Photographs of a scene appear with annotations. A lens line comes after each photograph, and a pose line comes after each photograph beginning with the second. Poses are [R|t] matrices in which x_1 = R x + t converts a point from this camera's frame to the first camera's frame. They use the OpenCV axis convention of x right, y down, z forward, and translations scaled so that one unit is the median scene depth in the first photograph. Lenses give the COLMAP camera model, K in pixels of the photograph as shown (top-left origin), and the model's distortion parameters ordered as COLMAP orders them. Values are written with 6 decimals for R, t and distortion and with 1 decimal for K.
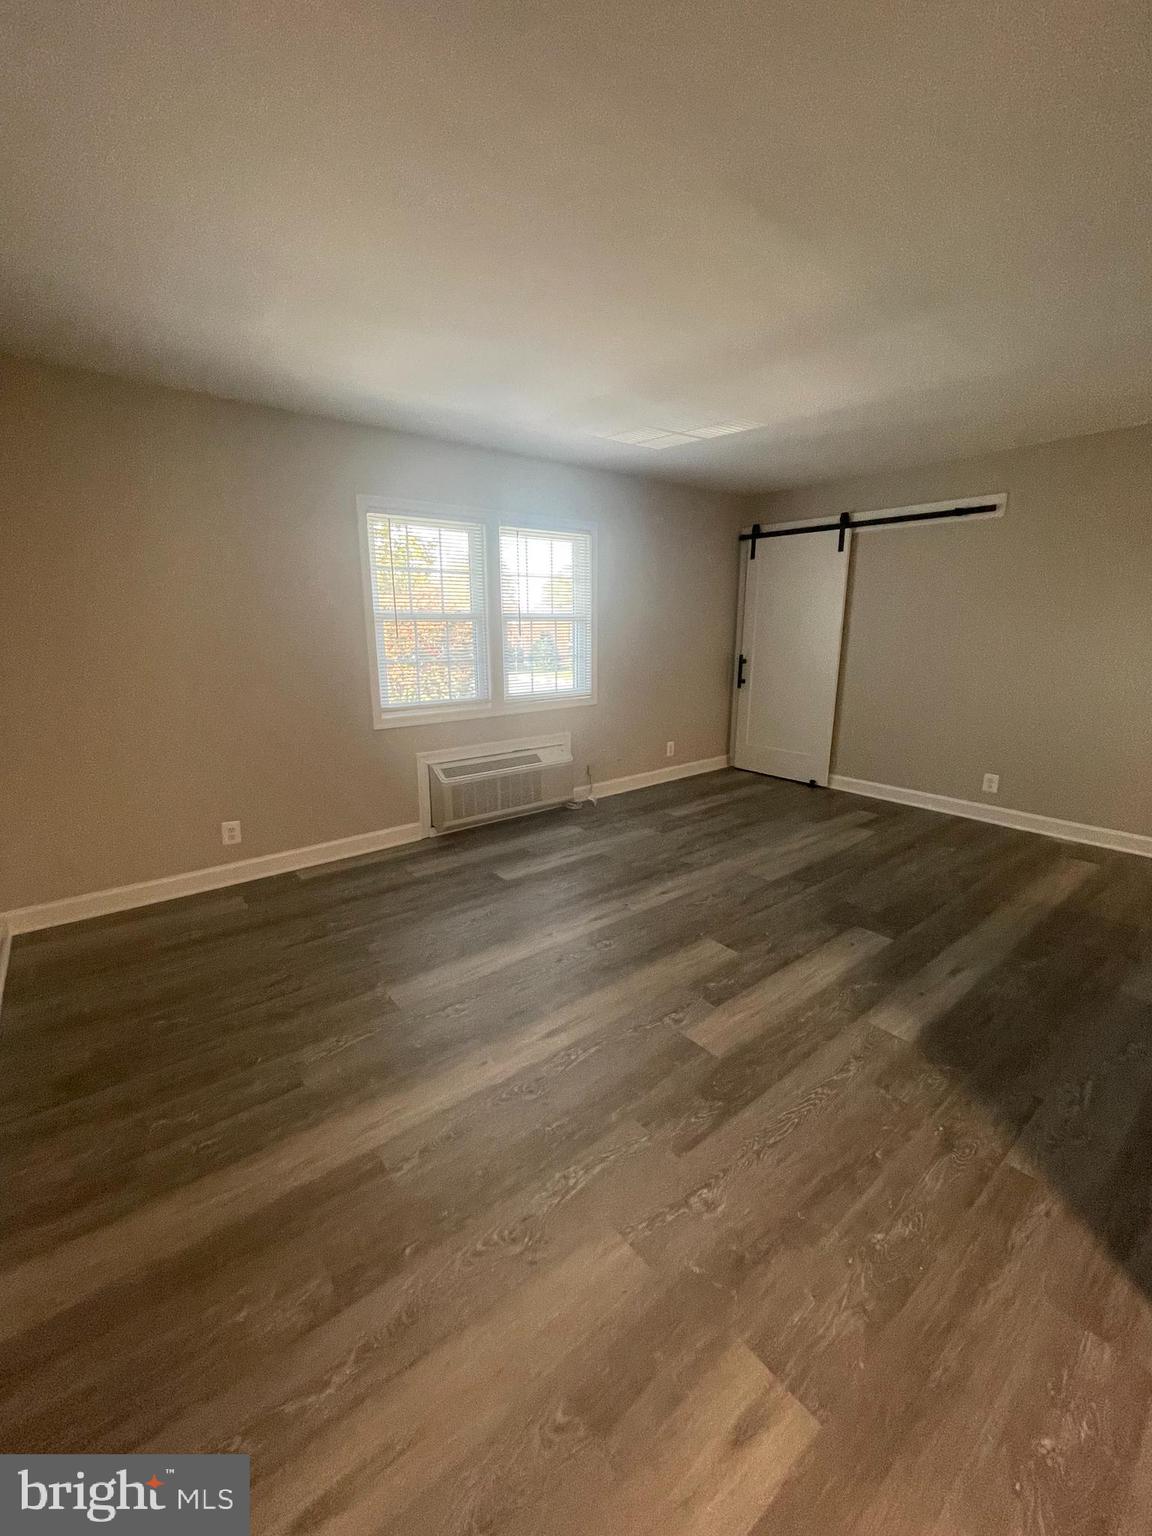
lens RADIAL K [[622.4, 0, 579.5], [0, 622.4, 770.6], [0, 0, 1]] dist [-0.003684, 0.002518]
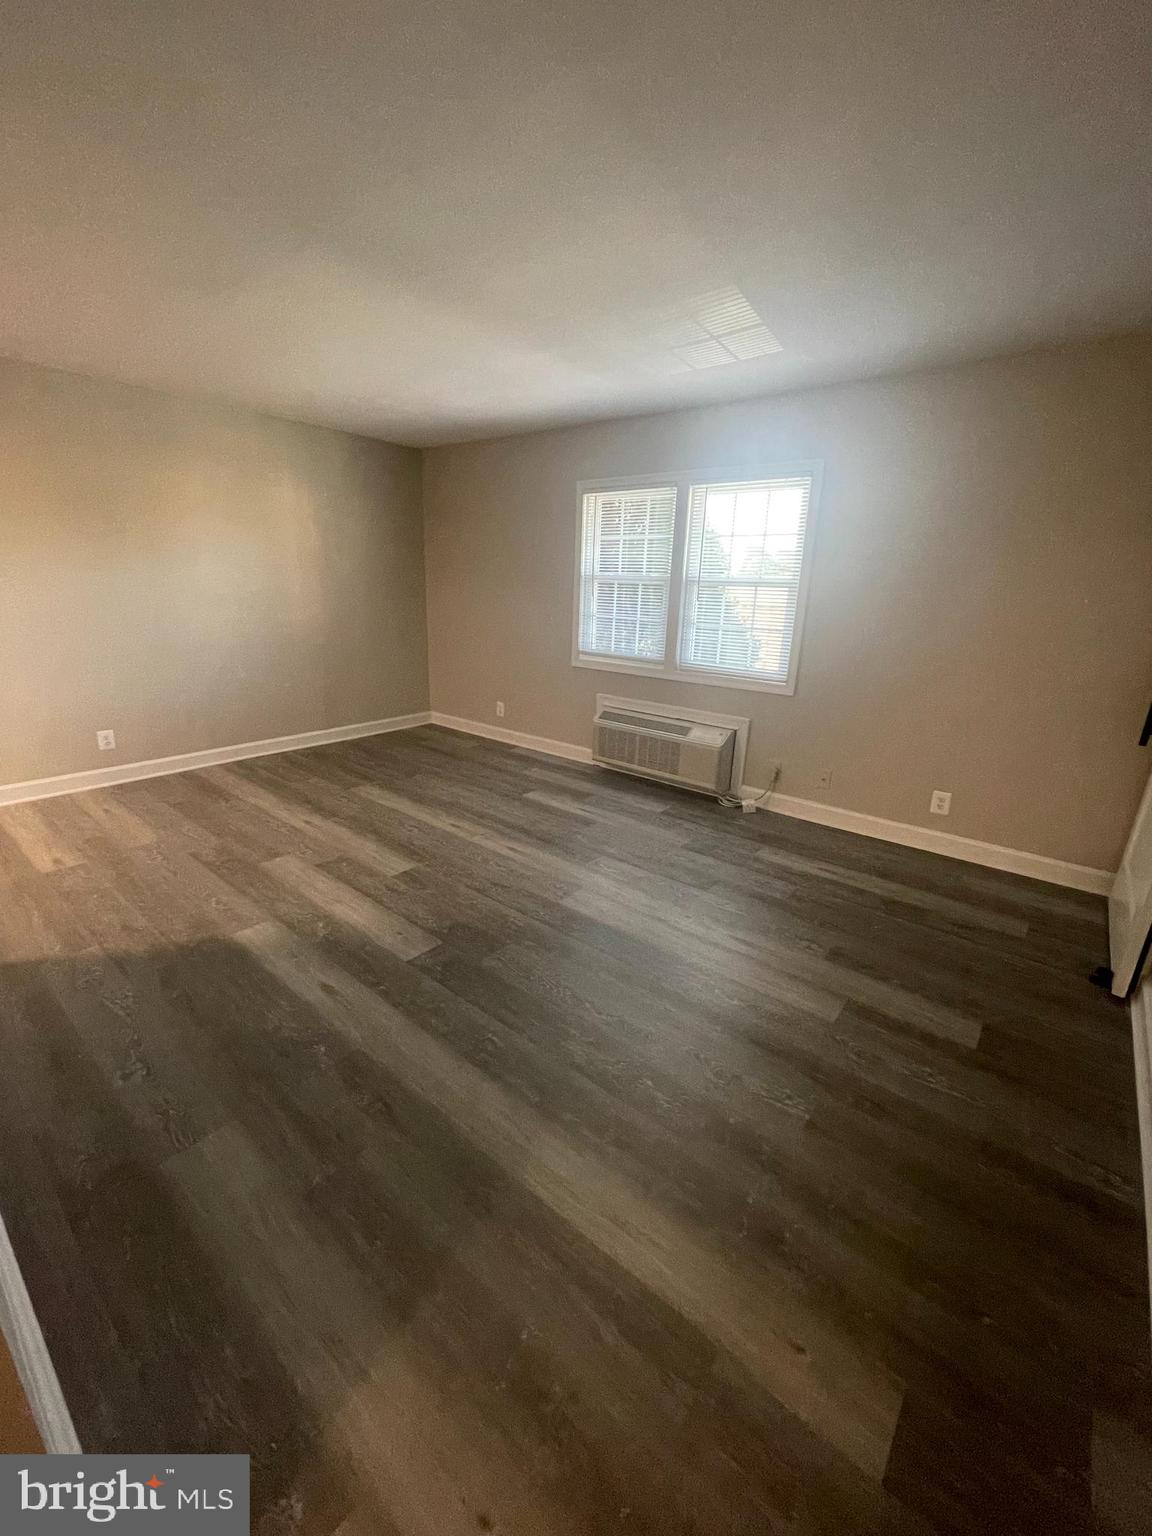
lens RADIAL K [[615.7, 0, 570.9], [0, 615.7, 774.9], [0, 0, 1]] dist [0.013955, -0.000102]
pose [[0.189292, 0.309198, -0.931969, 0.943587], [-0.253659, 0.932310, 0.257790, -0.184624], [0.948591, 0.187605, 0.254909, 0.708730]]
